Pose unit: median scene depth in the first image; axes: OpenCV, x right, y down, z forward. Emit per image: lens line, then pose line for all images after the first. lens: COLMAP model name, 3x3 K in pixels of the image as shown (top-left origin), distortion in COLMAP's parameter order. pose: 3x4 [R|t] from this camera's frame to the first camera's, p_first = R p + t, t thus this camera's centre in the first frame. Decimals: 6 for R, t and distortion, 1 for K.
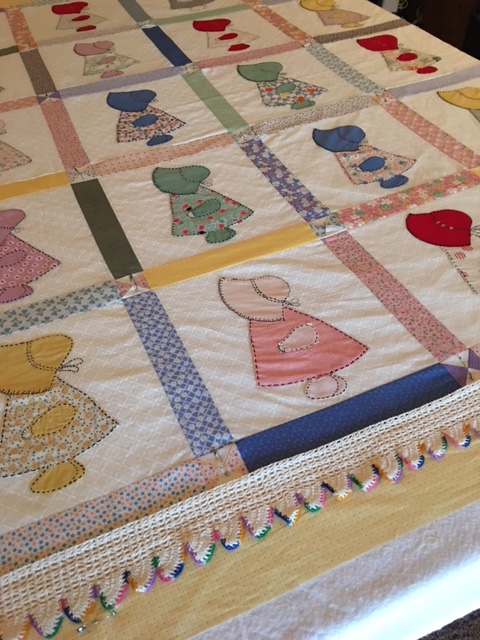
lens RADIAL K [[539.3, 0, 240.0], [0, 539.3, 320.0], [0, 0, 1]] dist [0.005569, -0.014617]
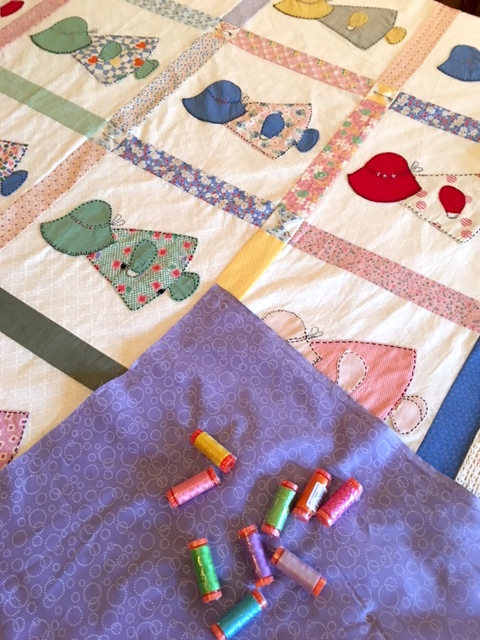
lens RADIAL K [[539.3, 0, 240.0], [0, 539.3, 320.0], [0, 0, 1]] dist [0.005569, -0.014617]
pose [[0.846443, -0.451108, 0.282906, -0.206459], [0.379835, 0.883874, 0.272933, -0.281668], [-0.373175, -0.123565, 0.919496, 0.170725]]
